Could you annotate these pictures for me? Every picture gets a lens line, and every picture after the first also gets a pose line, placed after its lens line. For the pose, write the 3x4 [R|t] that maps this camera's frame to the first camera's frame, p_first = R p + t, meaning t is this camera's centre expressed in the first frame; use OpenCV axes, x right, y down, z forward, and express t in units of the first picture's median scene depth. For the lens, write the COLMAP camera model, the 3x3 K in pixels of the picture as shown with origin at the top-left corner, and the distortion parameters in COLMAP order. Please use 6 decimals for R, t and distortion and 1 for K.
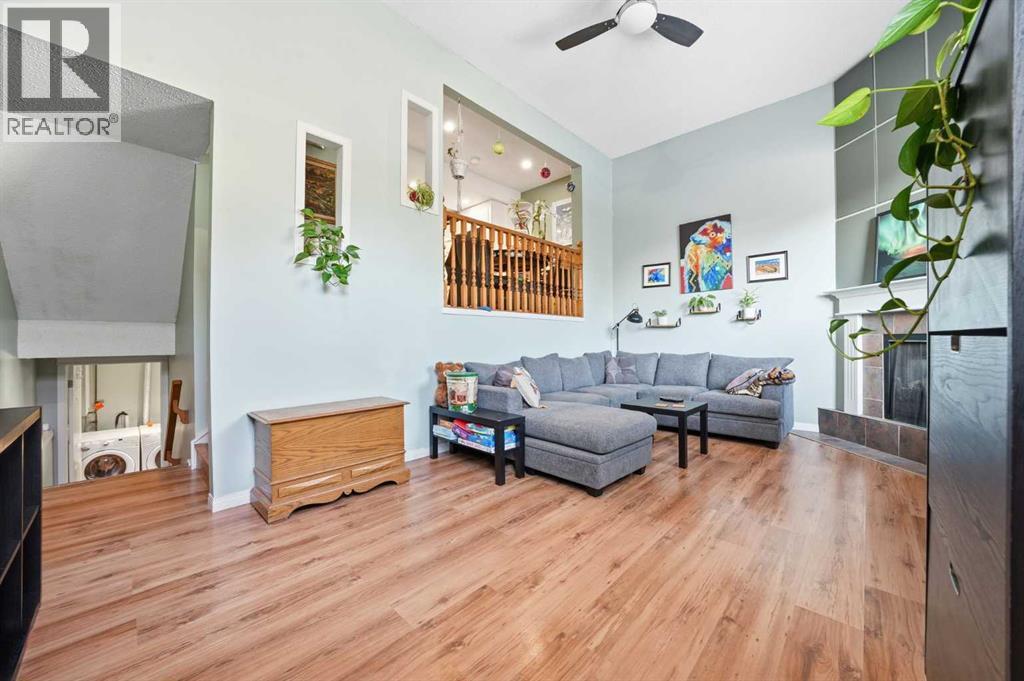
lens RADIAL K [[371.5, 0, 510.8], [0, 371.5, 338.5], [0, 0, 1]] dist [-0.001041, -0.000032]
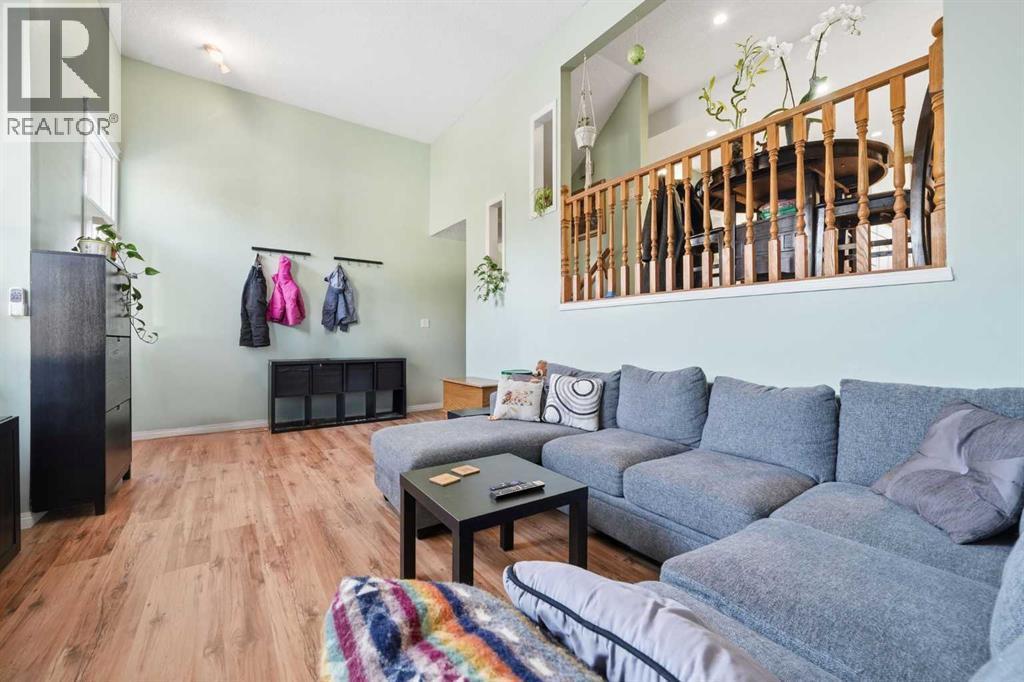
lens RADIAL K [[404.1, 0, 509.2], [0, 404.1, 339.0], [0, 0, 1]] dist [-0.000676, 0.001384]
pose [[-0.189281, -0.000285, -0.981923, 1.484388], [0.001814, 0.999998, -0.000640, 0.012019], [0.981921, -0.001902, -0.189280, 1.863480]]
